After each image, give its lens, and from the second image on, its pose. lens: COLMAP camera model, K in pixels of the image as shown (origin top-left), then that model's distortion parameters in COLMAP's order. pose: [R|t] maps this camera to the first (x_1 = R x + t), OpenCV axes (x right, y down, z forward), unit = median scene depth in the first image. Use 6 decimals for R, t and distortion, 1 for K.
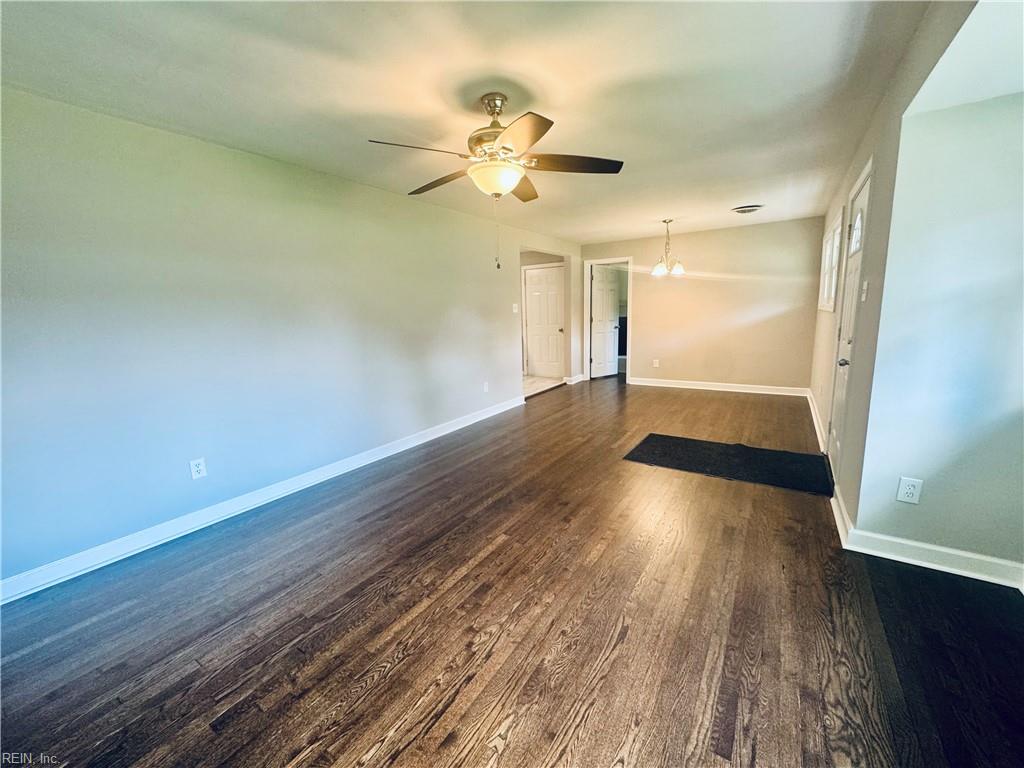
lens RADIAL K [[411.4, 0, 510.6], [0, 411.4, 383.8], [0, 0, 1]] dist [-0.000865, -0.000154]
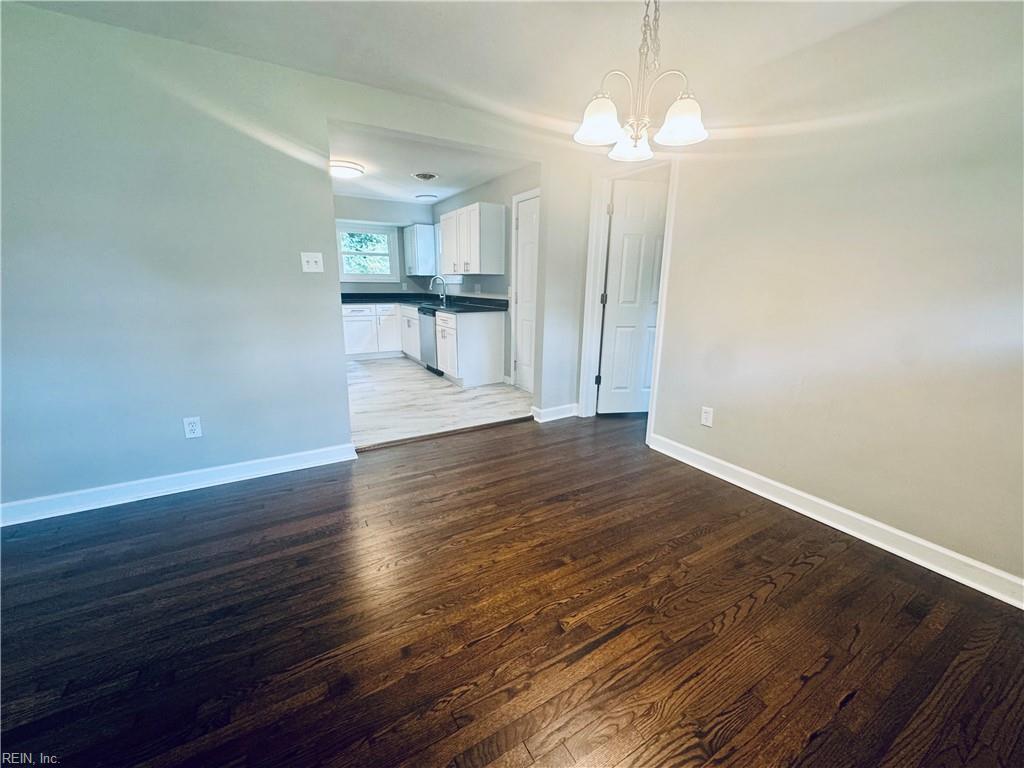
lens RADIAL K [[410.7, 0, 510.0], [0, 410.7, 384.0], [0, 0, 1]] dist [-0.000287, -0.000104]
pose [[0.889170, 0.152647, -0.431365, 0.332176], [-0.118214, 0.987345, 0.105717, -0.096742], [0.442043, -0.043007, 0.895962, 0.527661]]
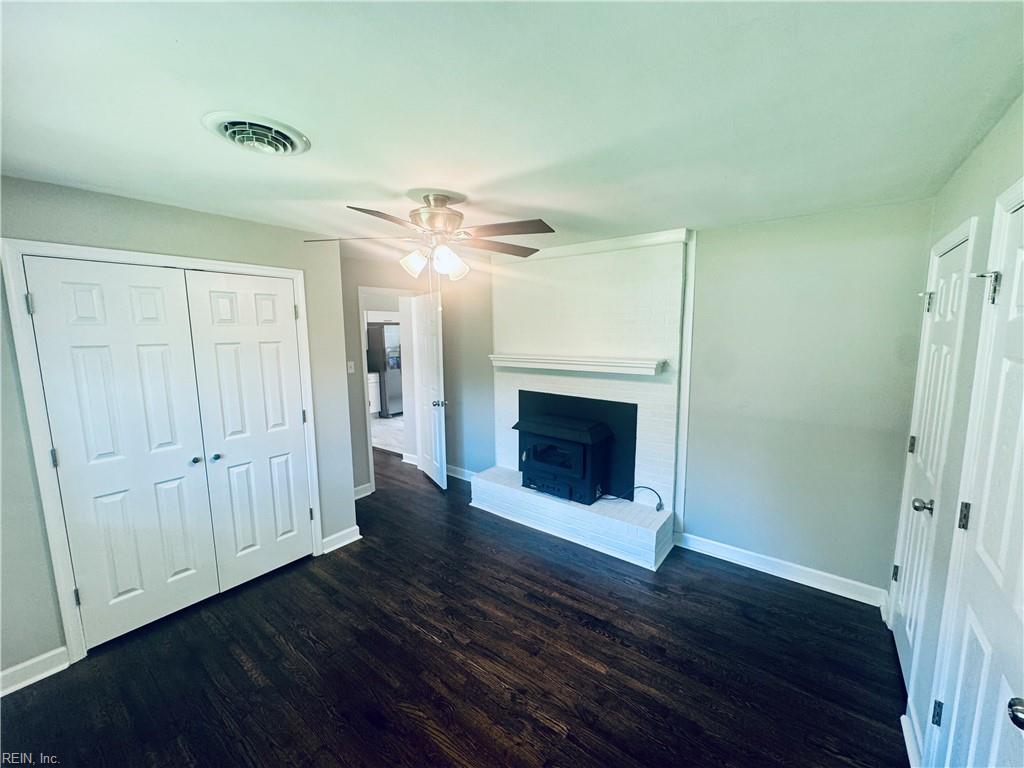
lens RADIAL K [[411.4, 0, 510.6], [0, 411.4, 383.8], [0, 0, 1]] dist [-0.000865, -0.000154]
pose [[-0.075557, 0.165941, -0.983237, 0.839413], [-0.154596, 0.972183, 0.175956, -0.294605], [0.985084, 0.165299, -0.047801, 1.209657]]
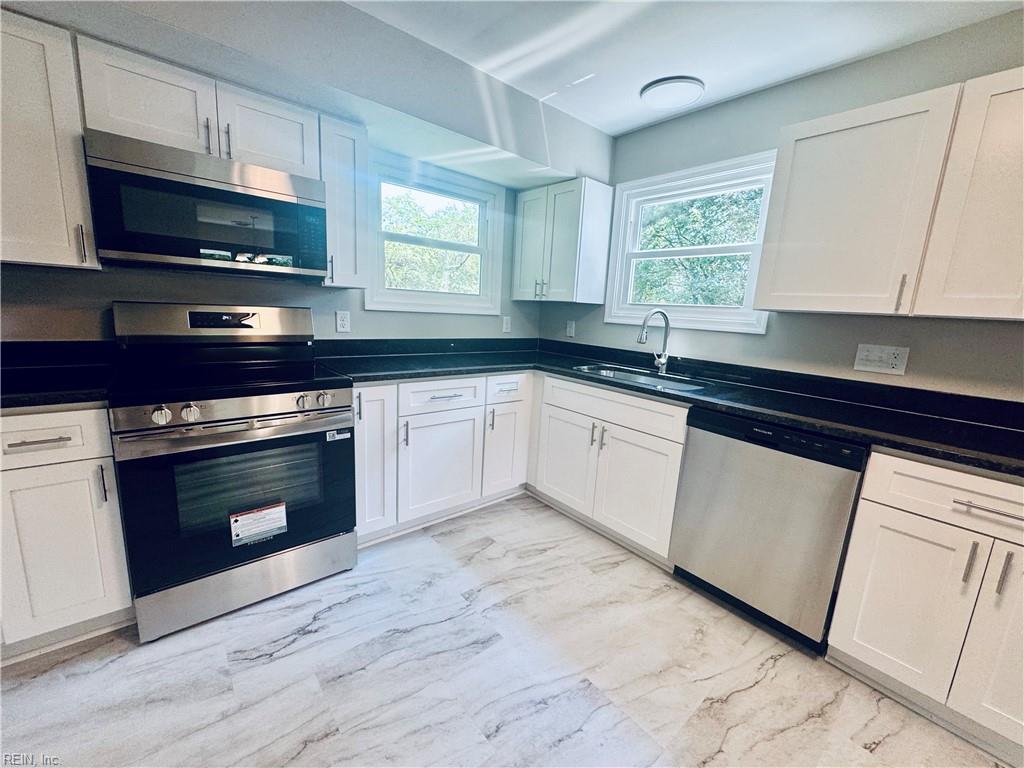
lens RADIAL K [[411.4, 0, 510.6], [0, 411.4, 383.8], [0, 0, 1]] dist [-0.000865, -0.000154]
pose [[0.953064, 0.139595, -0.268667, -0.223415], [-0.136538, 0.990177, 0.030128, -0.144381], [0.270234, 0.007970, 0.962762, 0.887993]]
